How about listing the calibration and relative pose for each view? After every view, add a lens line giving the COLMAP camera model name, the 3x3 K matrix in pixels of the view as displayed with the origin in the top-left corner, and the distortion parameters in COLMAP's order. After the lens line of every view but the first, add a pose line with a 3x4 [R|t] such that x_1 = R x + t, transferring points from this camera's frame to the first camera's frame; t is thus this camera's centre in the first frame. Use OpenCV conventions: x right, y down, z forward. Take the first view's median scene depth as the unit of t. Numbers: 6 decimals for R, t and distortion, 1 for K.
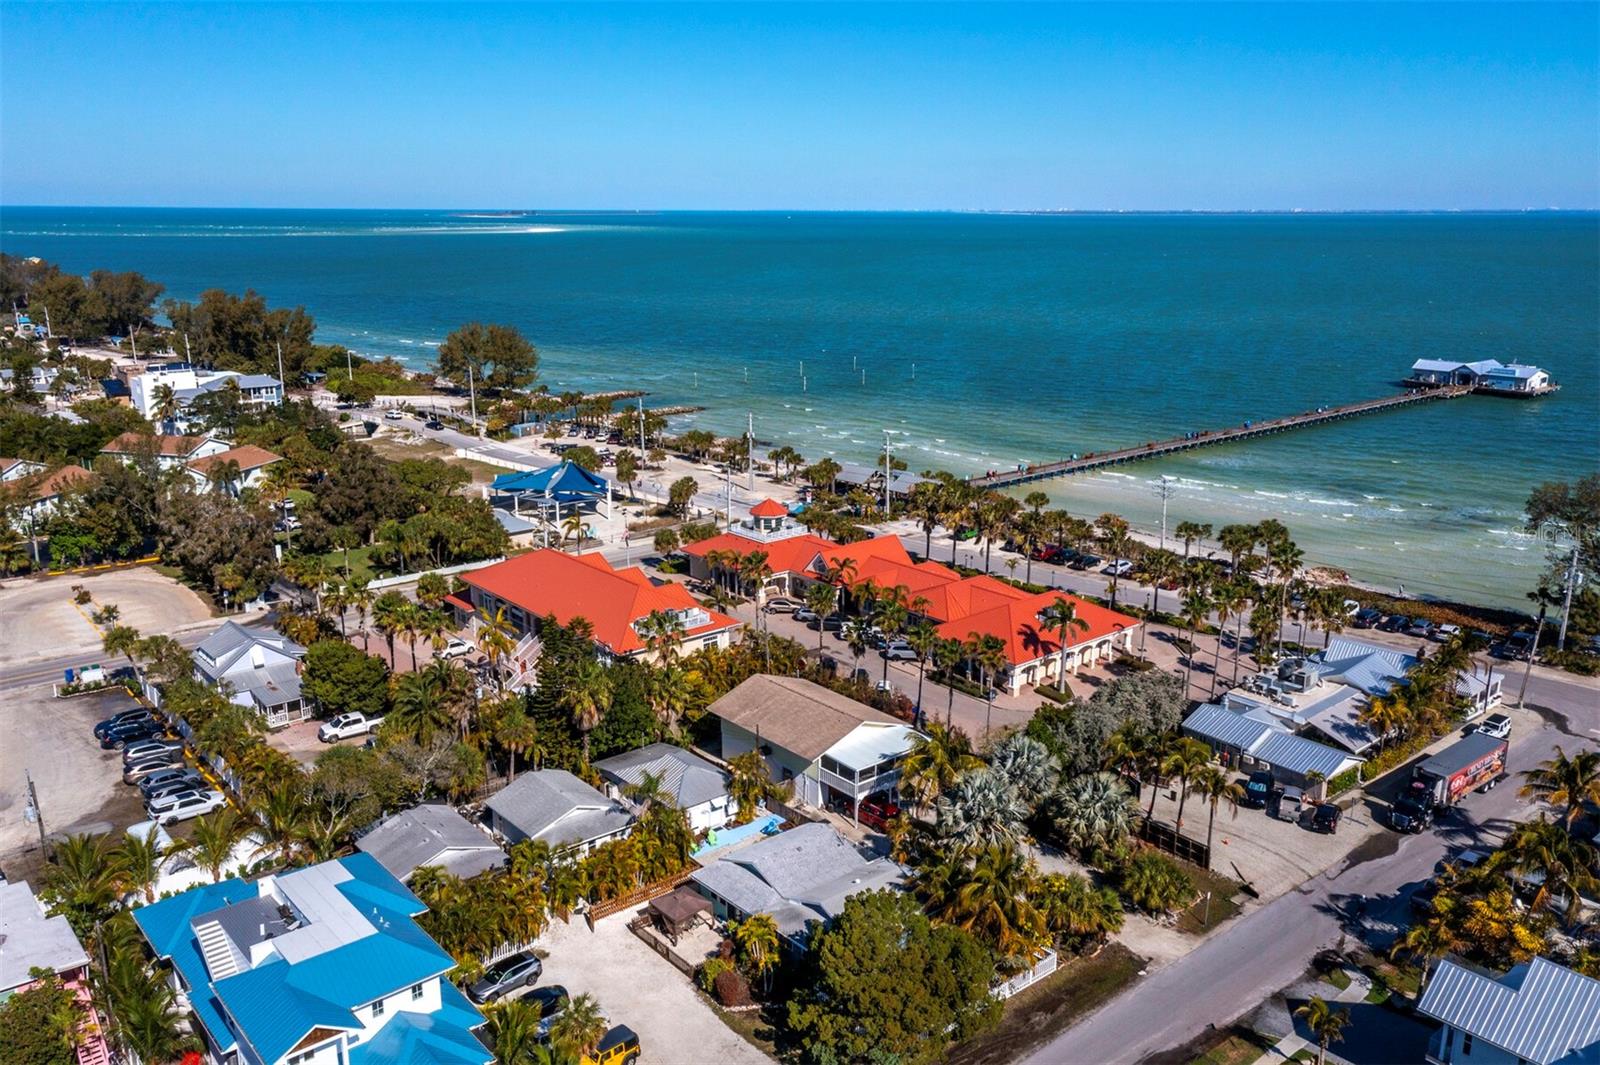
lens RADIAL K [[1263.2, 0, 800.0], [0, 1263.2, 532.5], [0, 0, 1]] dist [-0.028392, 0.095021]
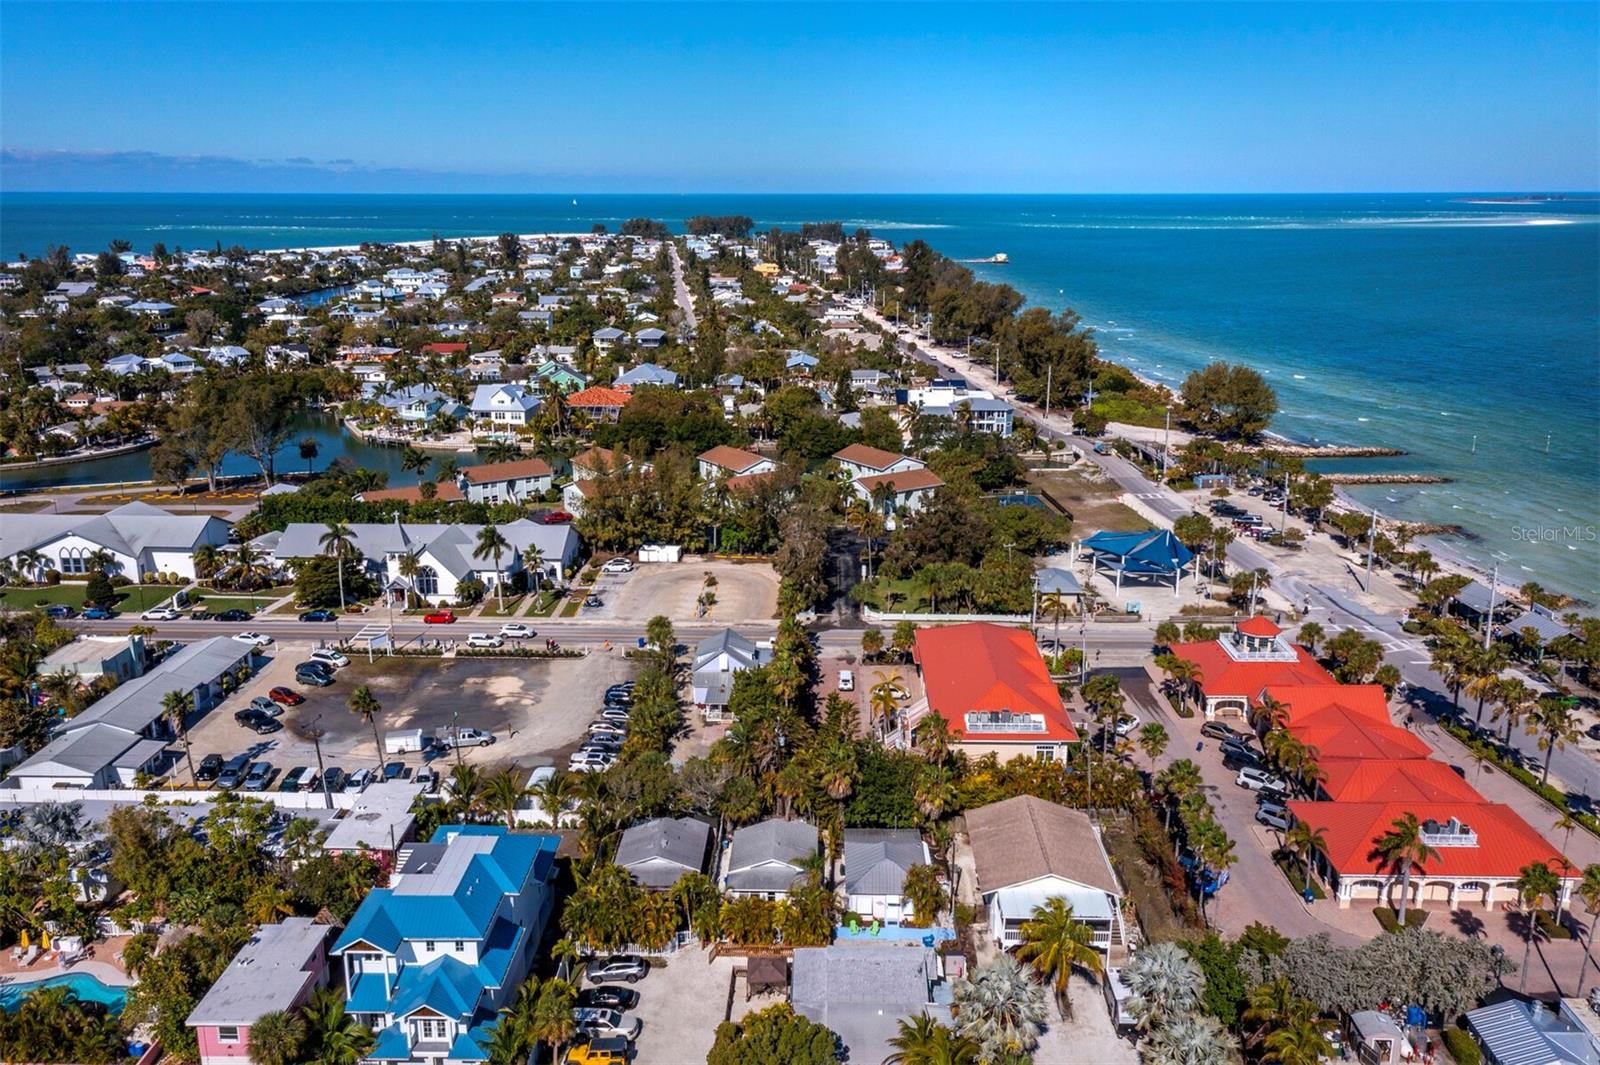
lens RADIAL K [[1264.5, 0, 800.0], [0, 1264.5, 532.5], [0, 0, 1]] dist [-0.011002, 0.045275]
pose [[0.744450, 0.167918, -0.646218, 0.452854], [-0.160863, 0.984456, 0.070493, -0.140601], [0.648010, 0.051474, 0.759890, 0.080423]]
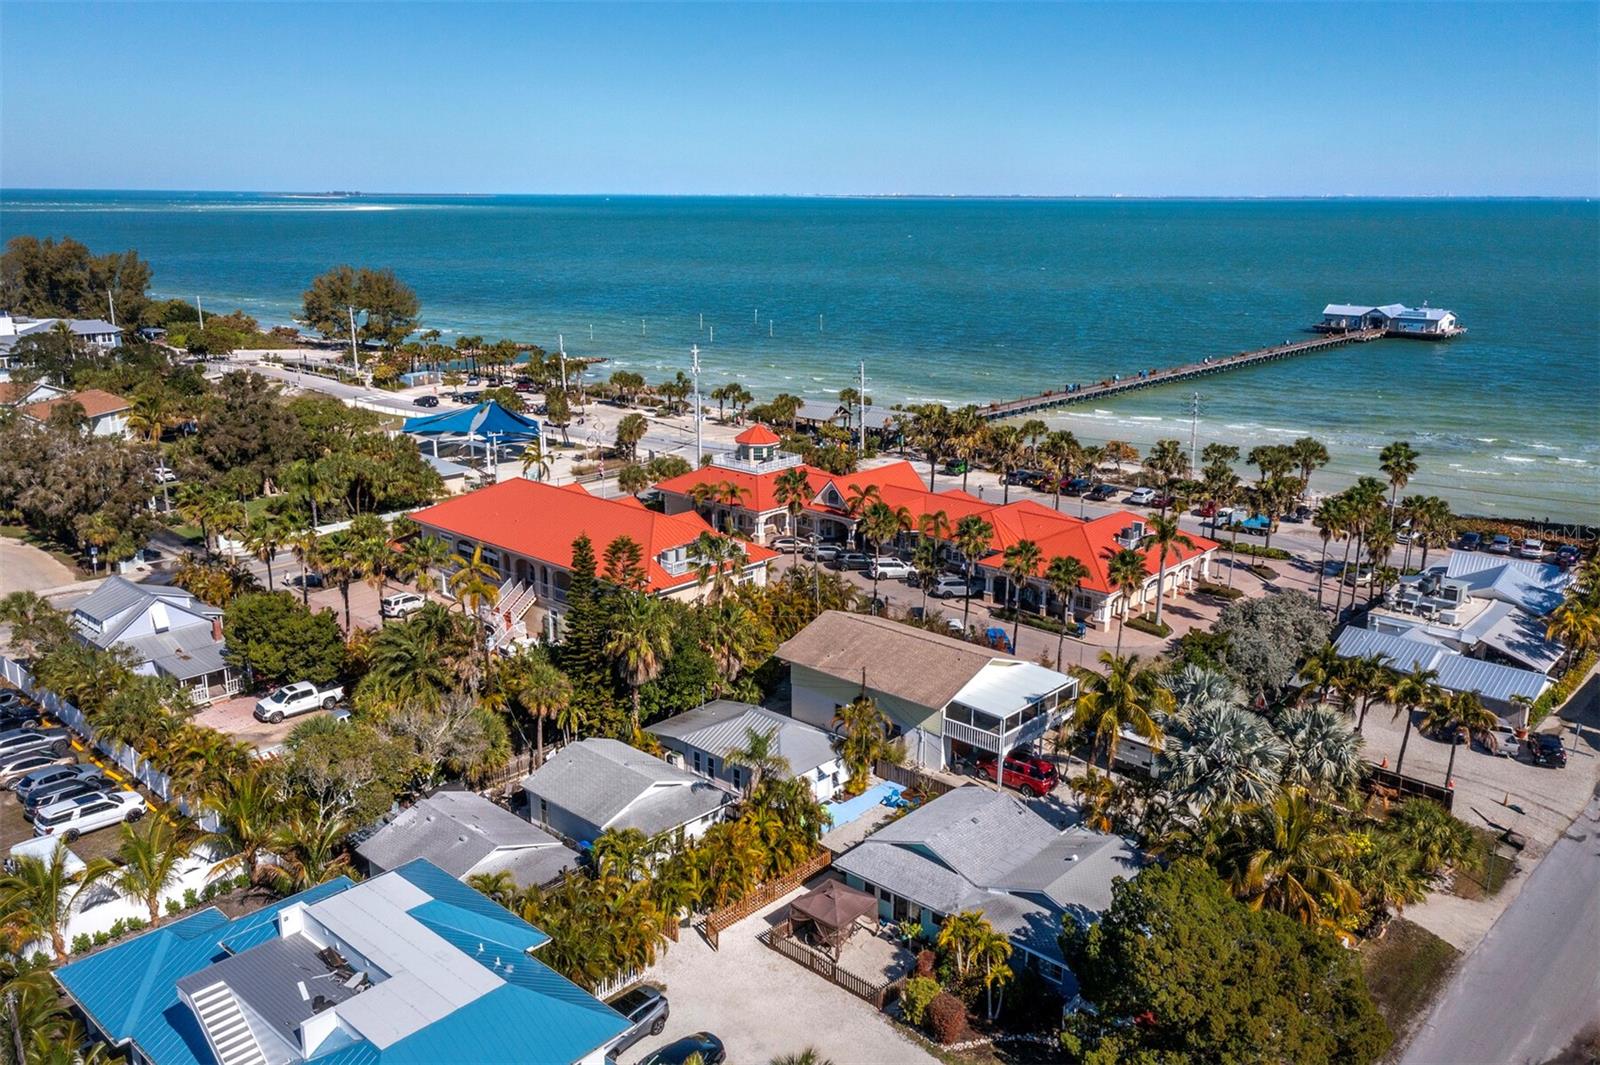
lens RADIAL K [[1264.5, 0, 800.0], [0, 1264.5, 532.5], [0, 0, 1]] dist [-0.011002, 0.045275]
pose [[0.992139, -0.030333, 0.121411, -0.144802], [0.028935, 0.999493, 0.013262, 0.050806], [-0.121751, -0.009644, 0.992514, 0.204197]]
